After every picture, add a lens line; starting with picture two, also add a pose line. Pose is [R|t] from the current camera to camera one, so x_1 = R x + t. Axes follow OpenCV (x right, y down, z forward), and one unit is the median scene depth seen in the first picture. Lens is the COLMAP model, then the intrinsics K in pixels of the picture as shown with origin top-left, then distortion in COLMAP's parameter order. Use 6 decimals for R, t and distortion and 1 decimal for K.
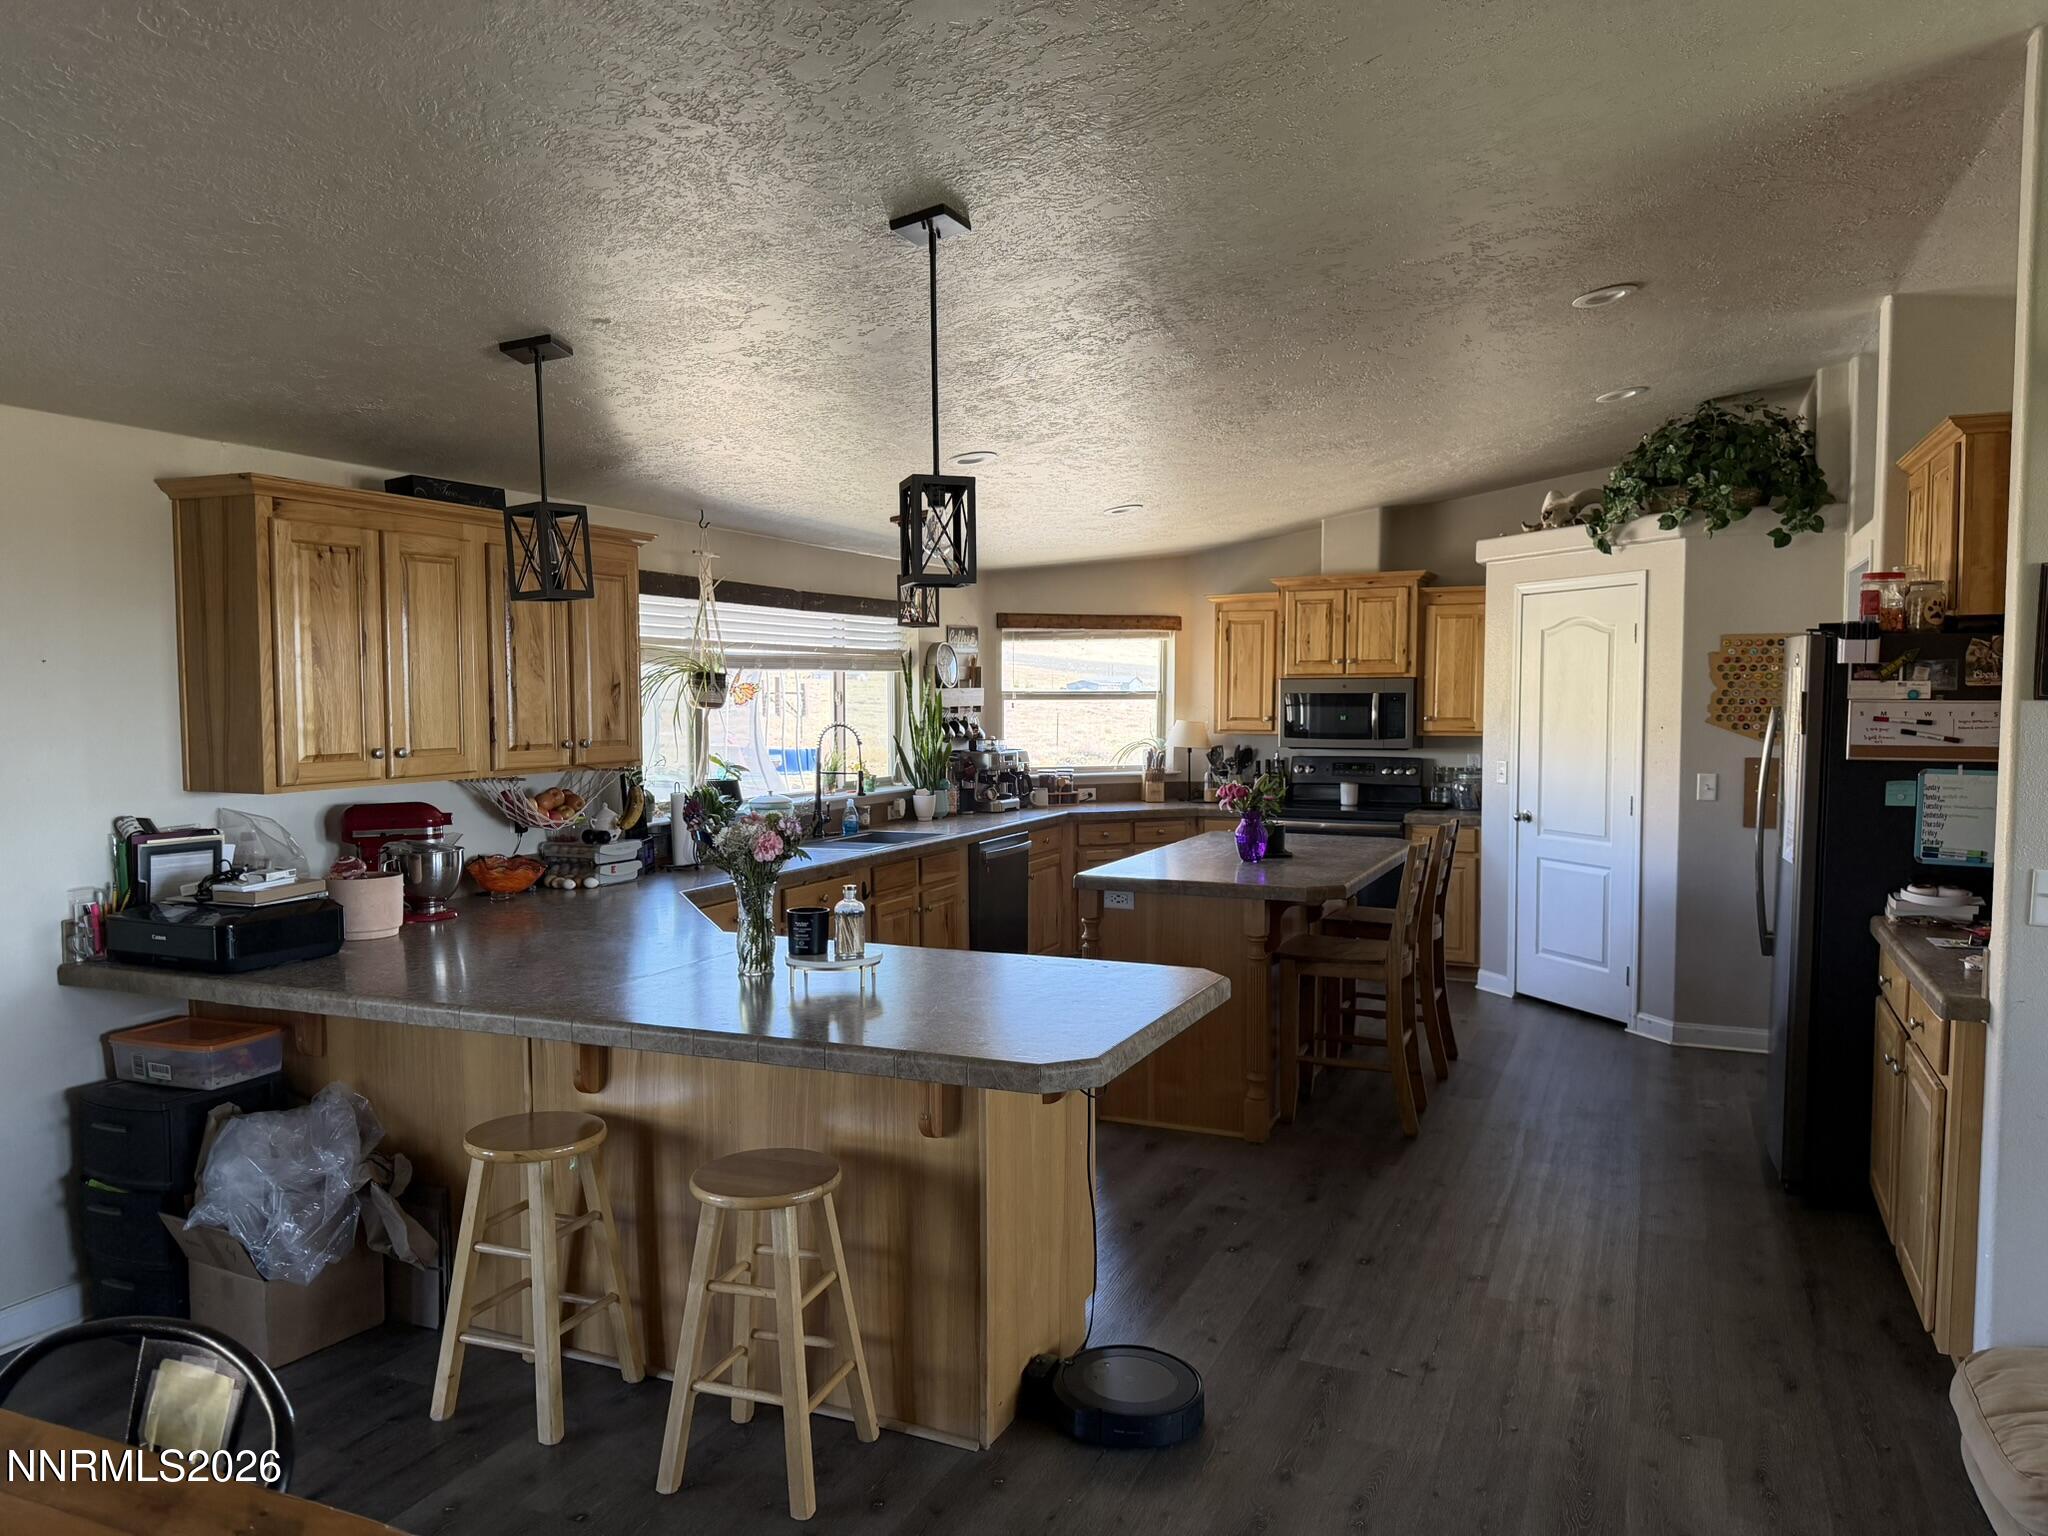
lens RADIAL K [[1446.9, 0, 1013.8], [0, 1446.9, 766.7], [0, 0, 1]] dist [0.131525, -0.220860]
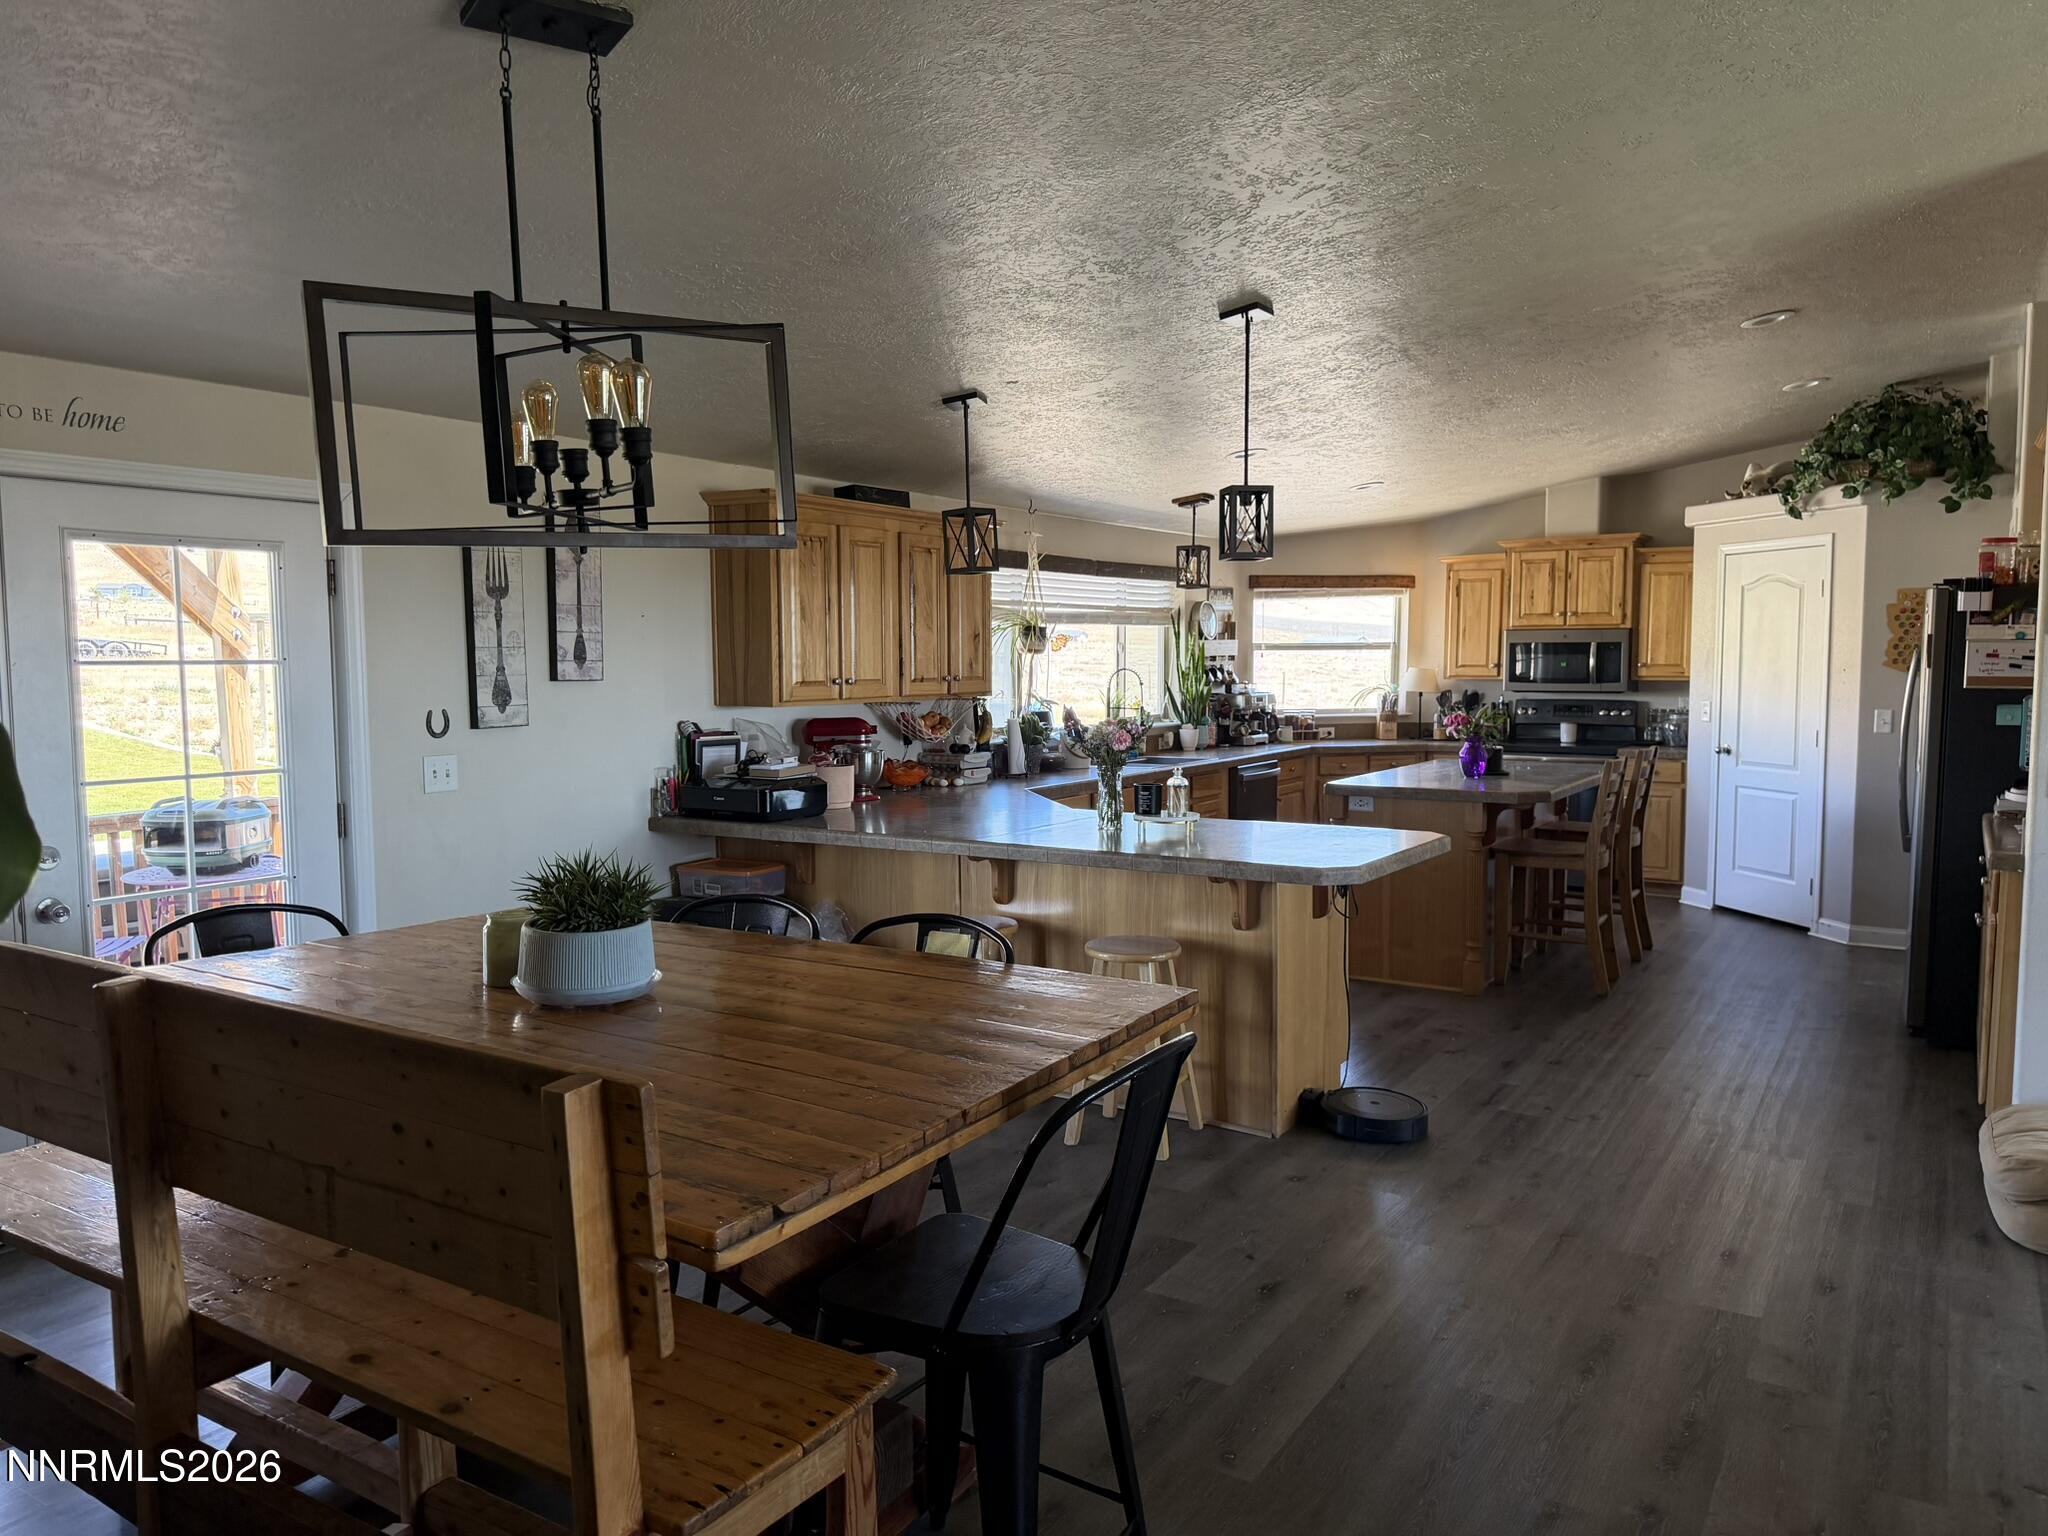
lens RADIAL K [[1446.9, 0, 1013.8], [0, 1446.9, 766.7], [0, 0, 1]] dist [0.131525, -0.220860]
pose [[0.988851, 0.009776, -0.148590, -0.038283], [-0.005920, 0.999635, 0.026374, 0.028092], [0.148793, -0.025200, 0.988547, -0.295360]]
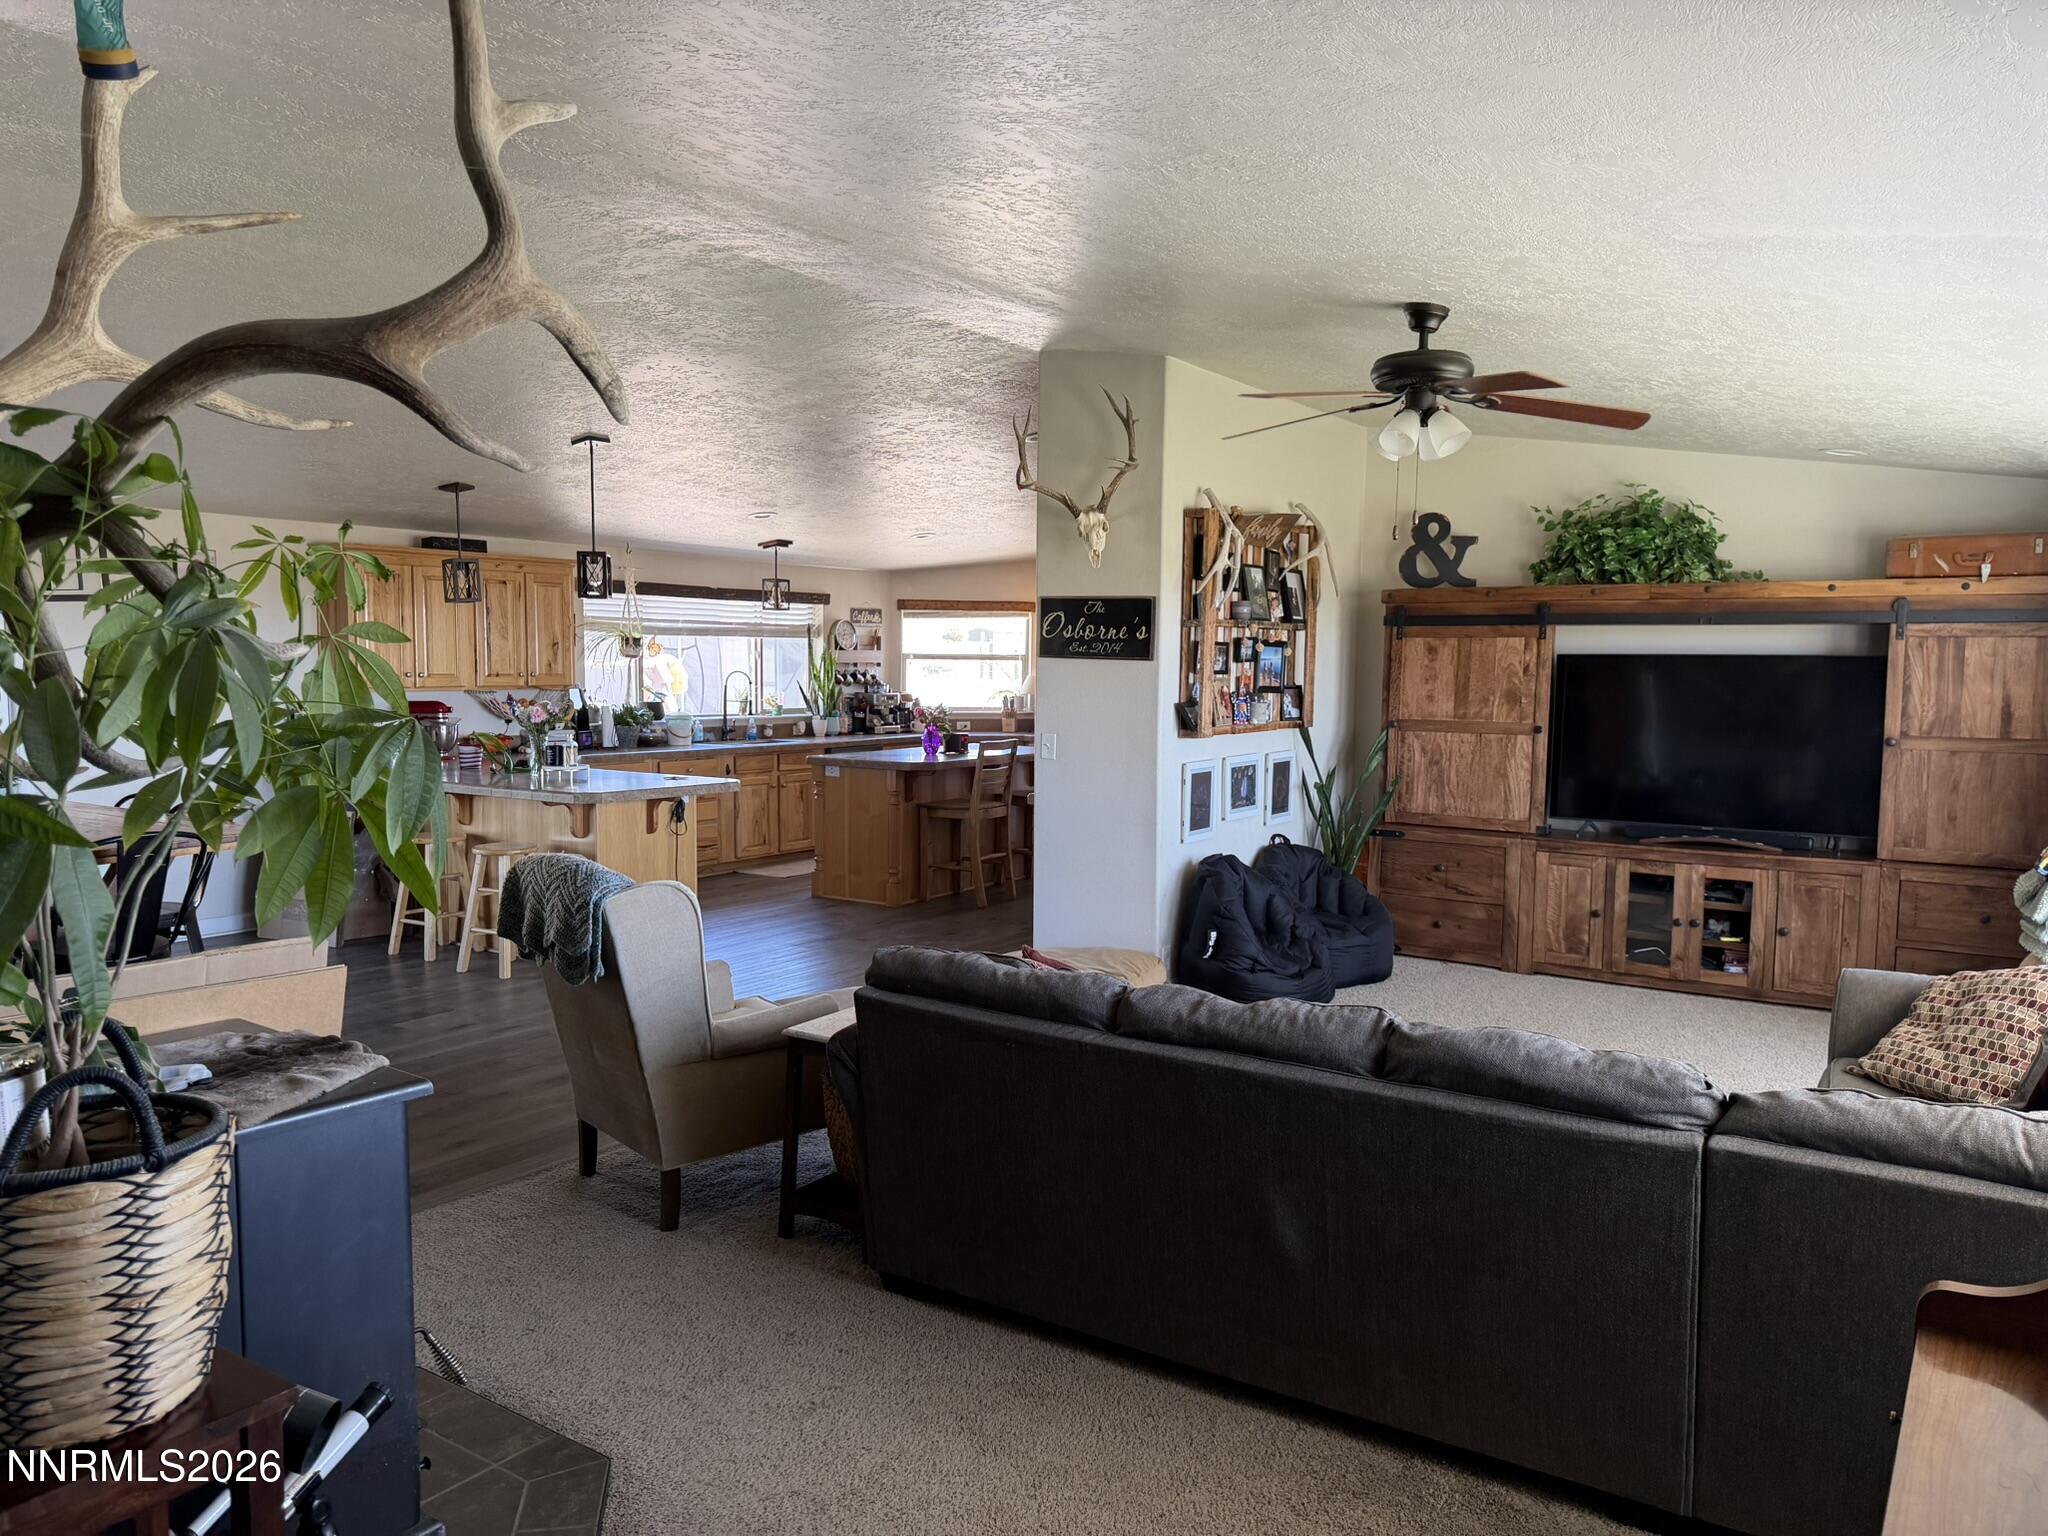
lens RADIAL K [[1446.9, 0, 1013.8], [0, 1446.9, 766.7], [0, 0, 1]] dist [0.131525, -0.220860]
pose [[0.982375, 0.027250, -0.184923, 0.606172], [-0.023206, 0.999443, 0.023994, 0.039370], [0.185474, -0.019280, 0.982460, -0.669258]]
